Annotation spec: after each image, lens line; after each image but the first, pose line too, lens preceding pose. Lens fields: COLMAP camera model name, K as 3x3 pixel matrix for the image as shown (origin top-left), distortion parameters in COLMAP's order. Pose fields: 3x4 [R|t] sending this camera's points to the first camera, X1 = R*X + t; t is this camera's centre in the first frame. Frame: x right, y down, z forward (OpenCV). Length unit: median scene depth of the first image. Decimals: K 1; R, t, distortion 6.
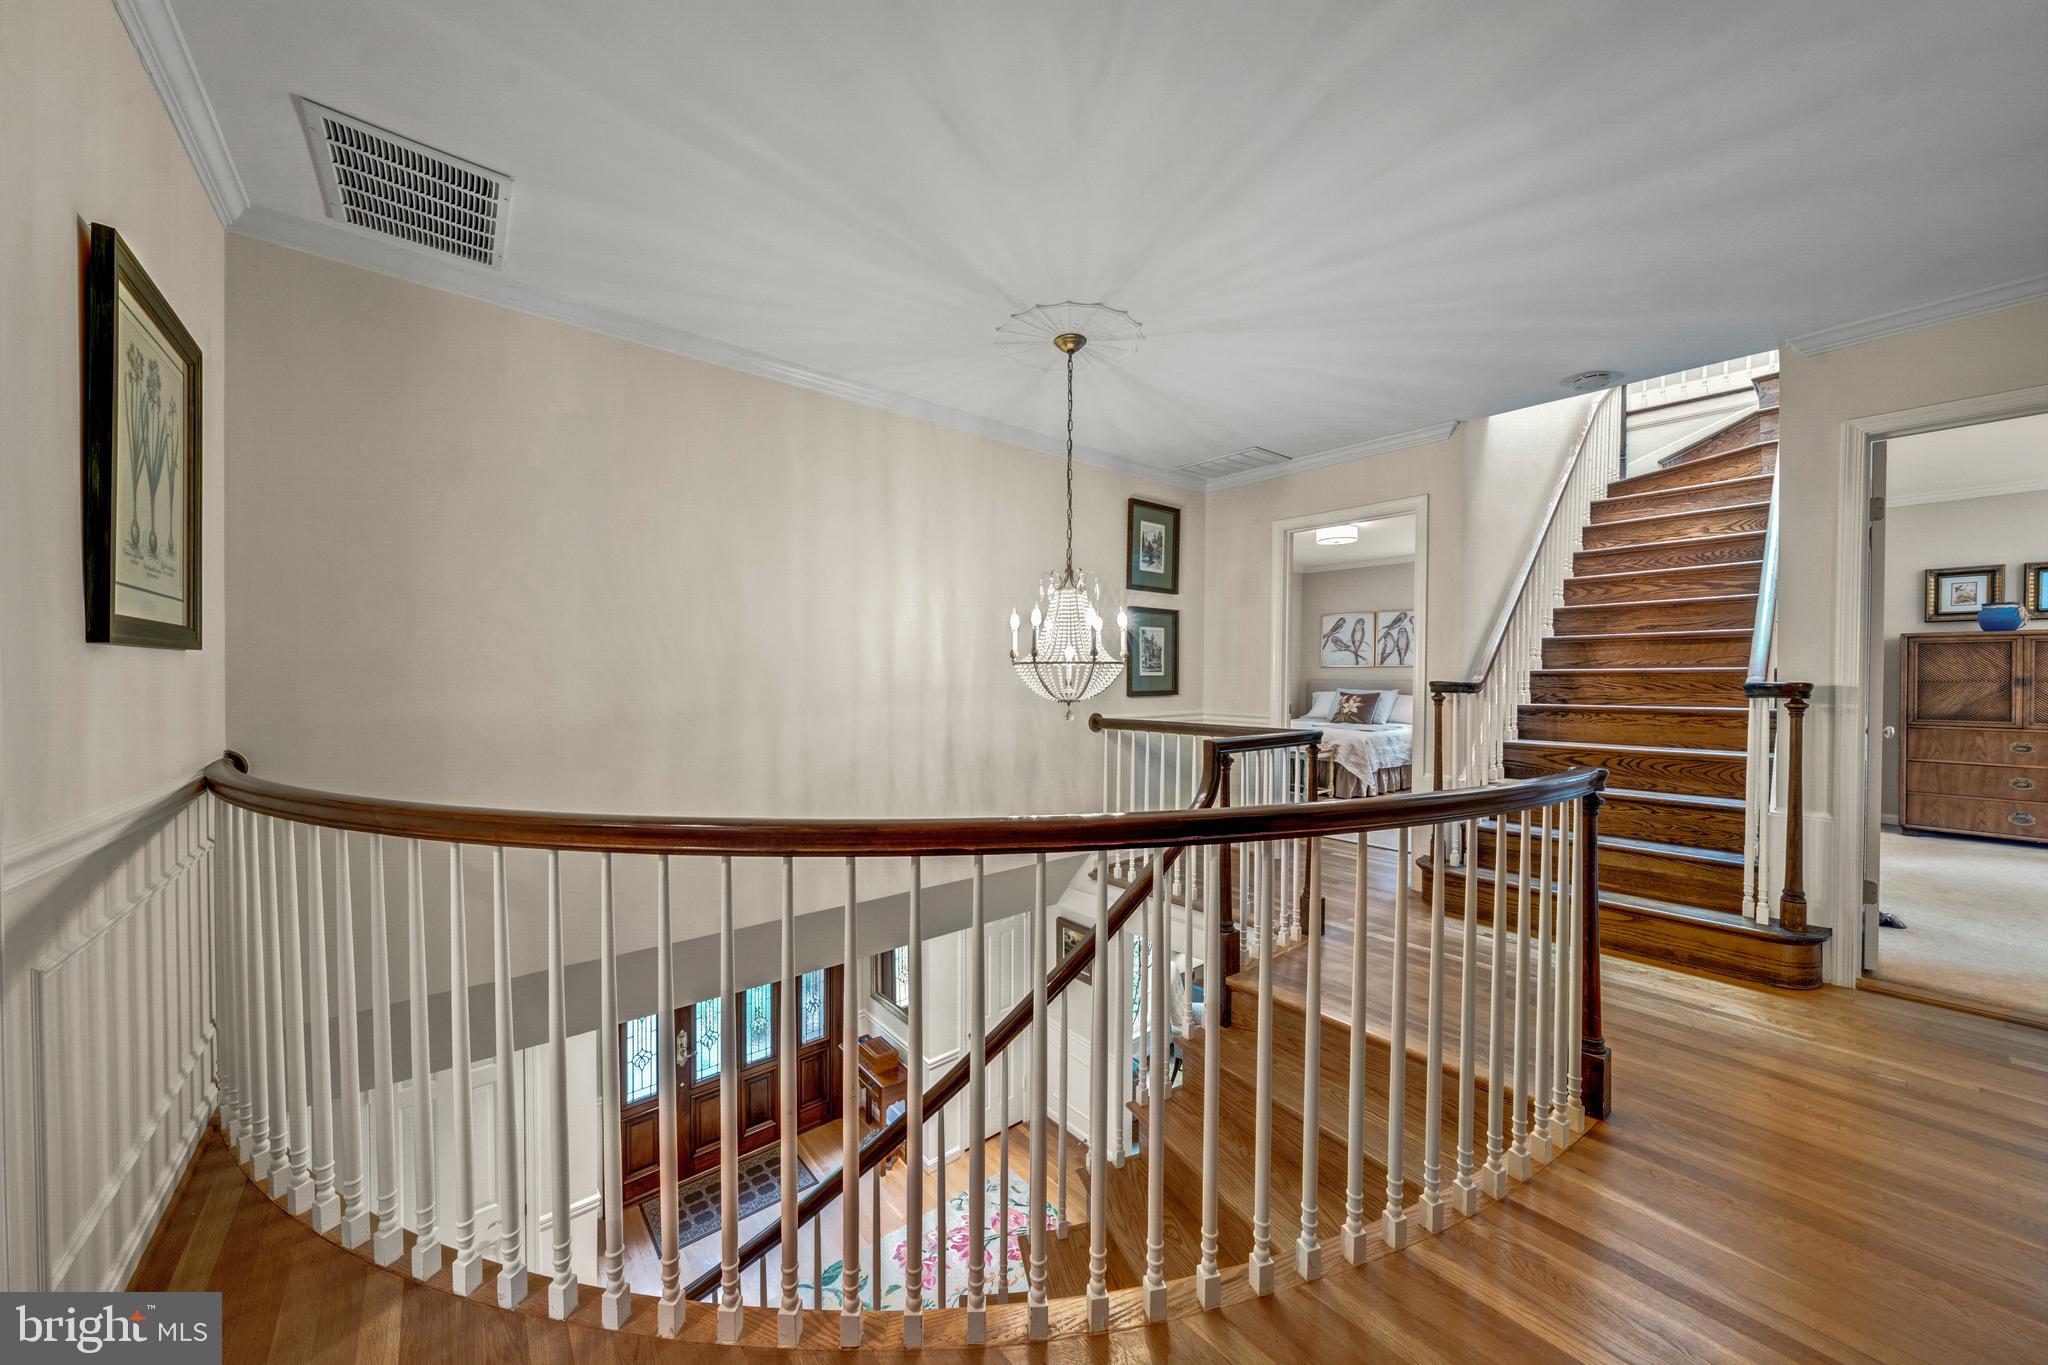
lens RADIAL K [[709.7, 0, 1016.2], [0, 709.7, 680.9], [0, 0, 1]] dist [0.001673, 0.000502]
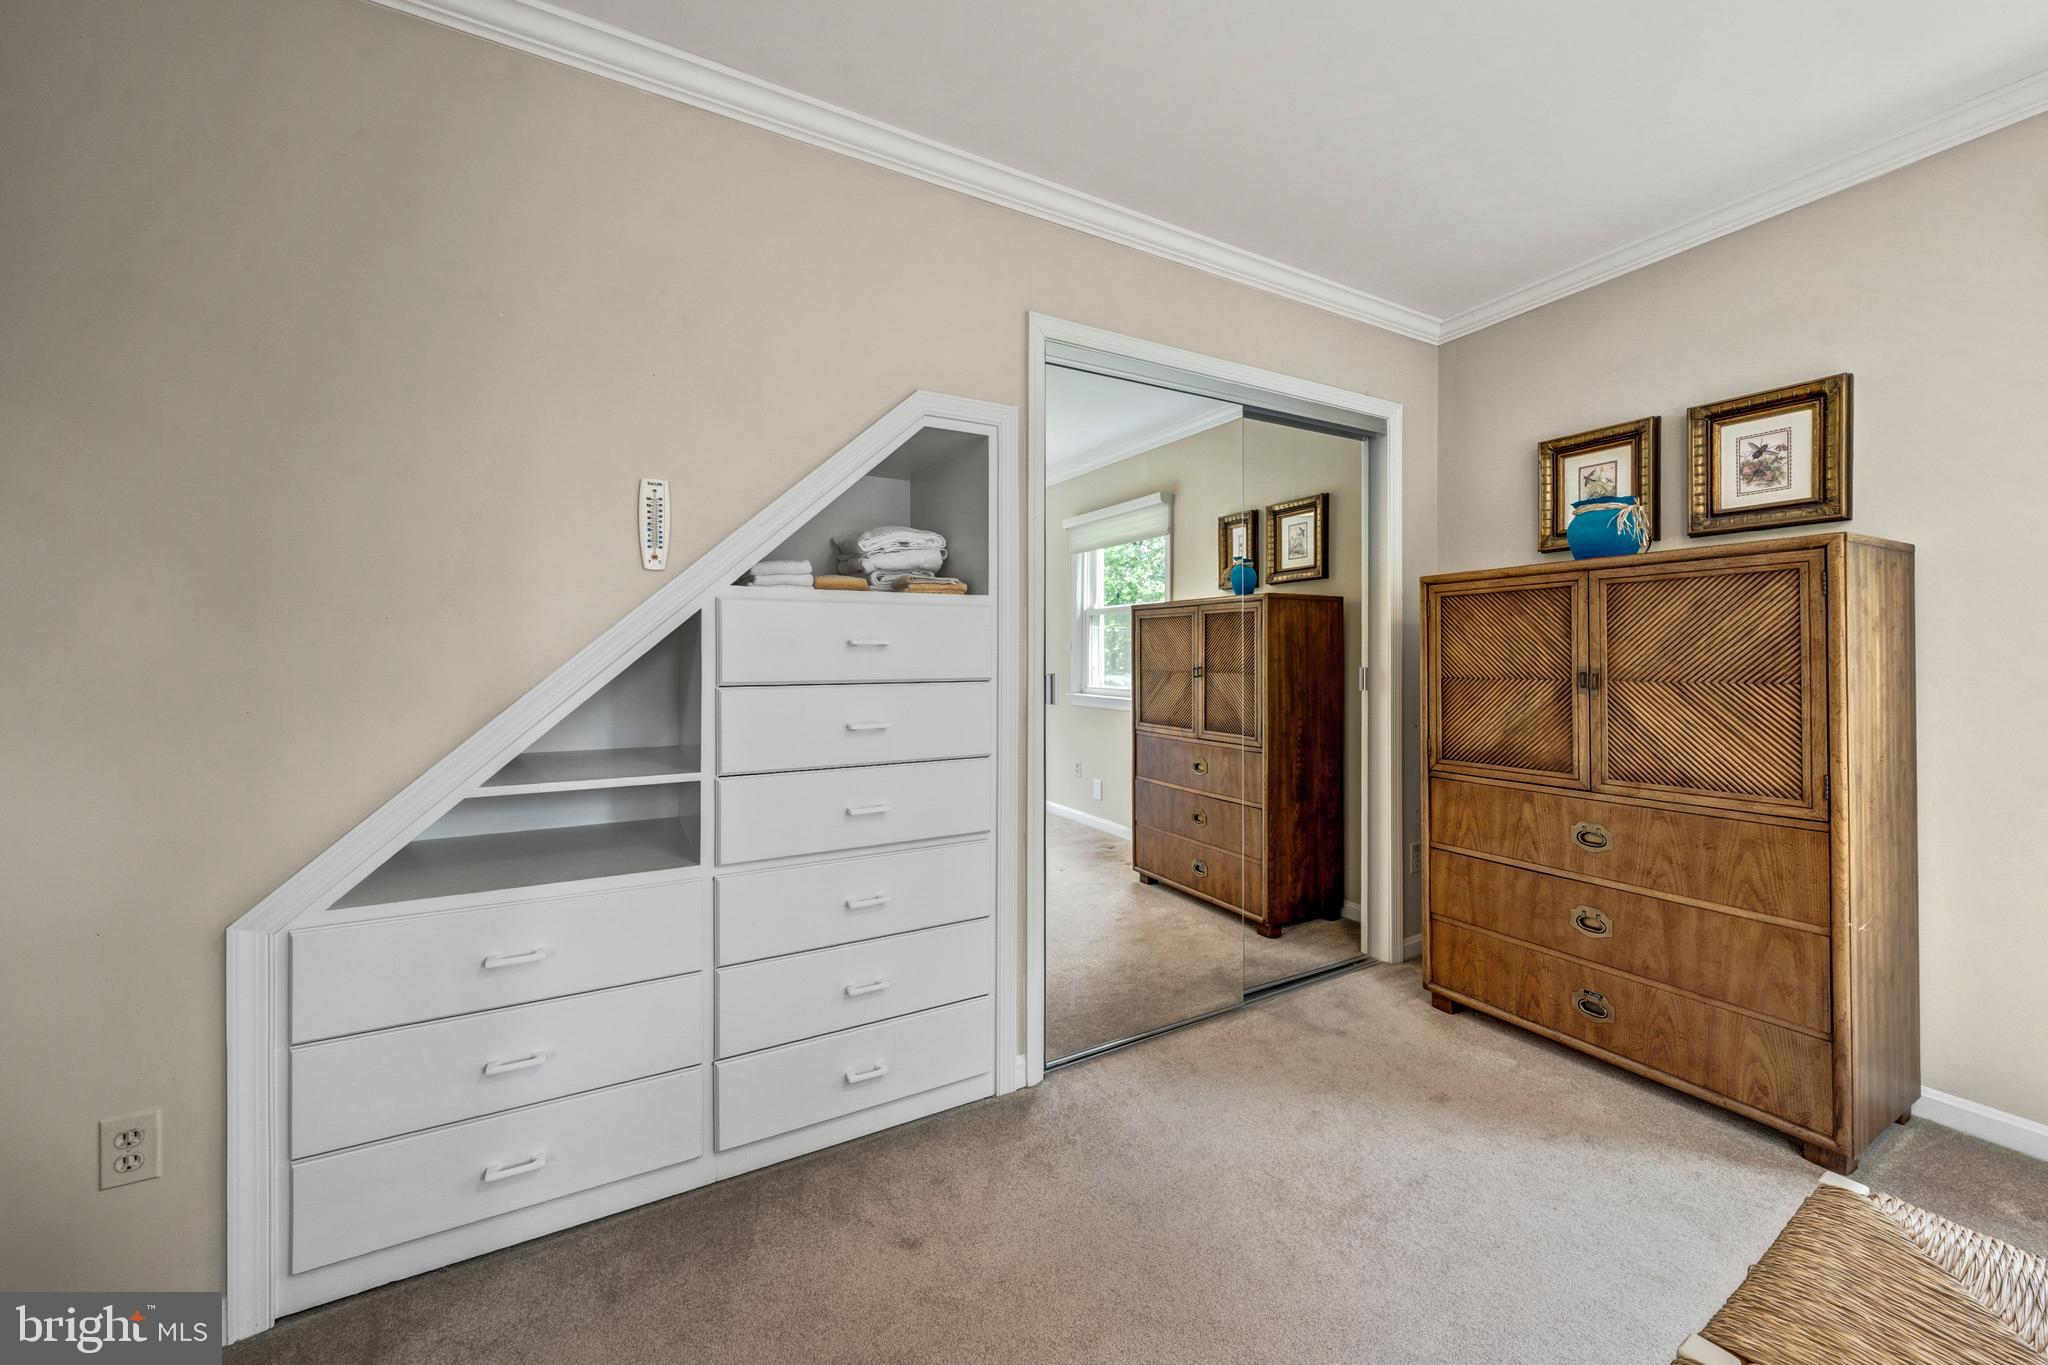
lens RADIAL K [[741.1, 0, 1032.2], [0, 741.1, 664.1], [0, 0, 1]] dist [0.005785, -0.000215]
pose [[0.985650, -0.008261, -0.168600, 1.261618], [0.007426, 0.999957, -0.005581, -0.009085], [0.168639, 0.004249, 0.985669, 0.554397]]
